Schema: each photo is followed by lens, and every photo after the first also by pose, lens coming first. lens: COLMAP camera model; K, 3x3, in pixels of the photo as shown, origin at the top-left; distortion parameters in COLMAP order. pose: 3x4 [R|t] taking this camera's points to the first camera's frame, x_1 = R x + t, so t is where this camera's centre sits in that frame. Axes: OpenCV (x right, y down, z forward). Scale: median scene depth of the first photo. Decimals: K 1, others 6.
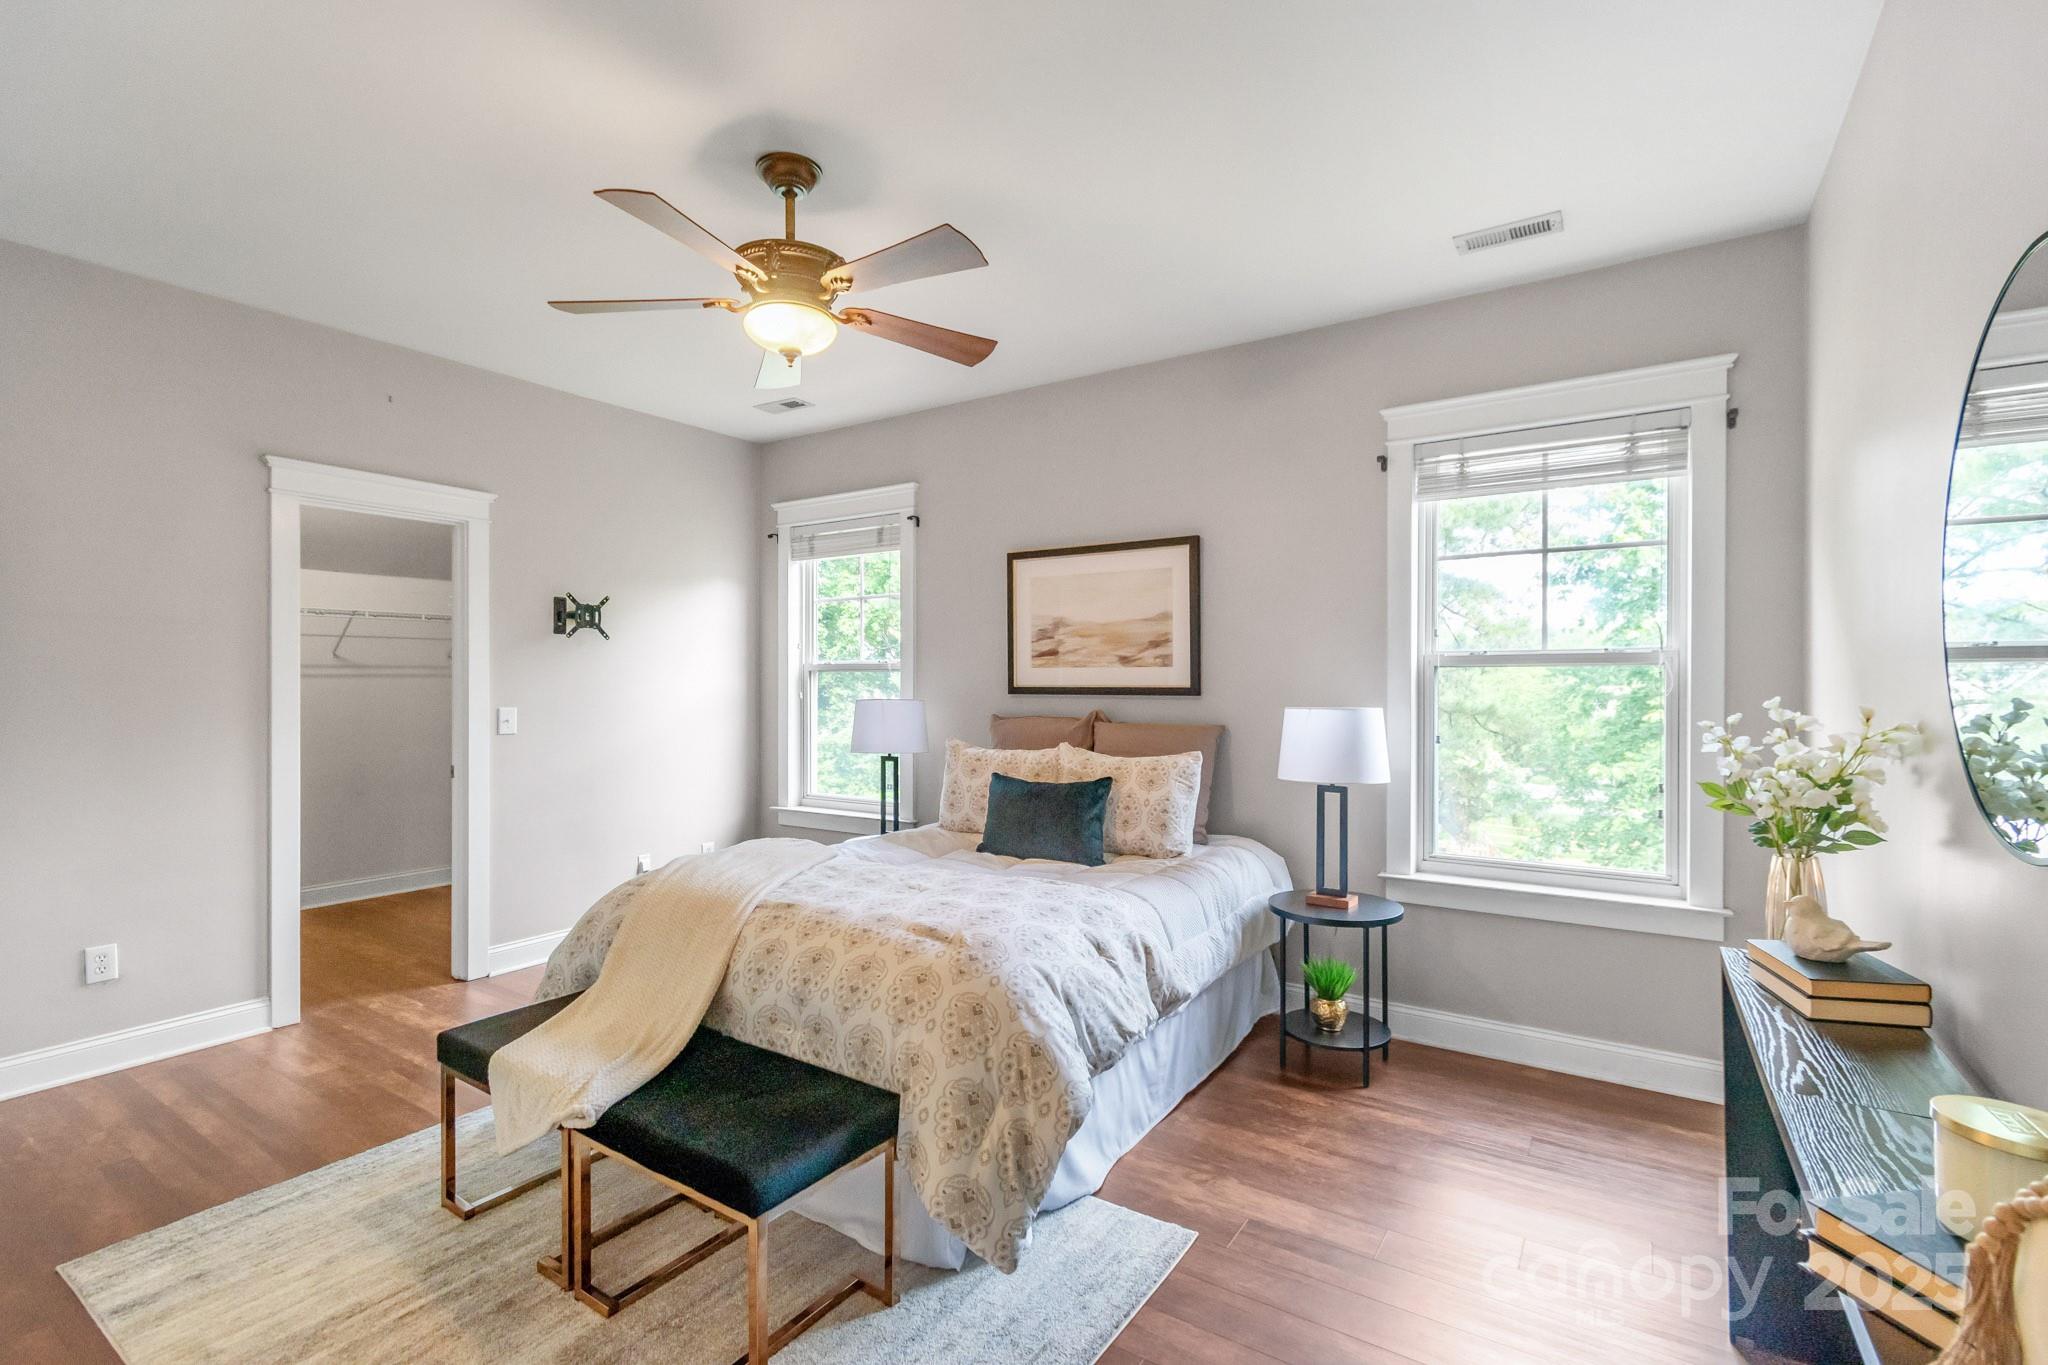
lens RADIAL K [[924.1, 0, 1021.2], [0, 924.1, 688.1], [0, 0, 1]] dist [0.006050, 0.000289]
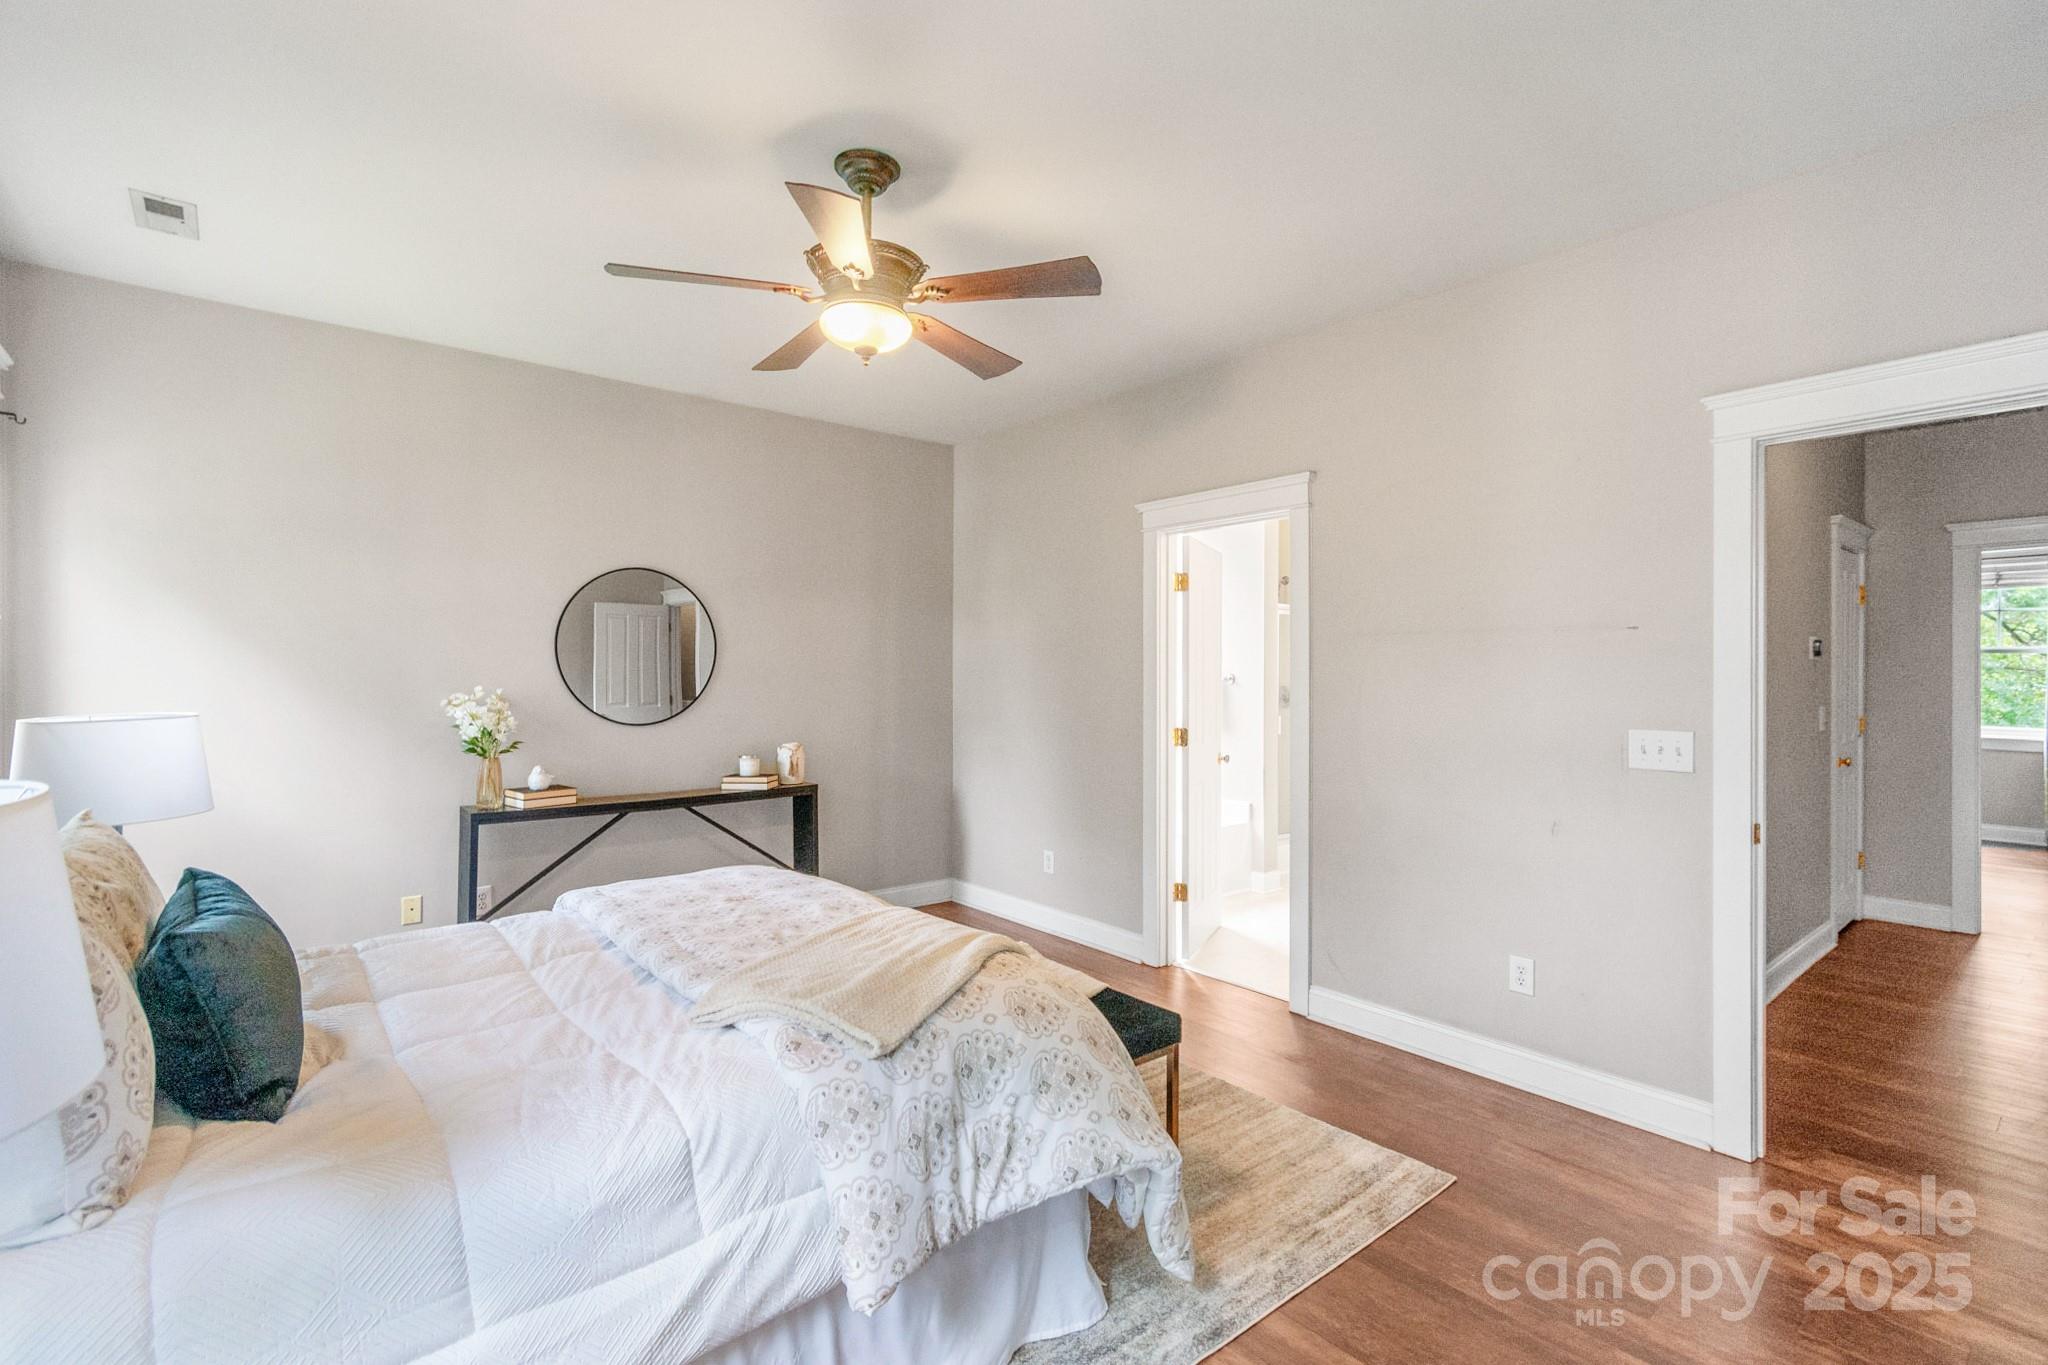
lens RADIAL K [[924.1, 0, 1021.2], [0, 924.1, 688.1], [0, 0, 1]] dist [0.006050, 0.000289]
pose [[-0.960020, -0.008540, 0.279802, -0.442779], [-0.003932, 0.999847, 0.017026, -0.012605], [-0.279905, 0.015245, -0.959907, 1.232579]]
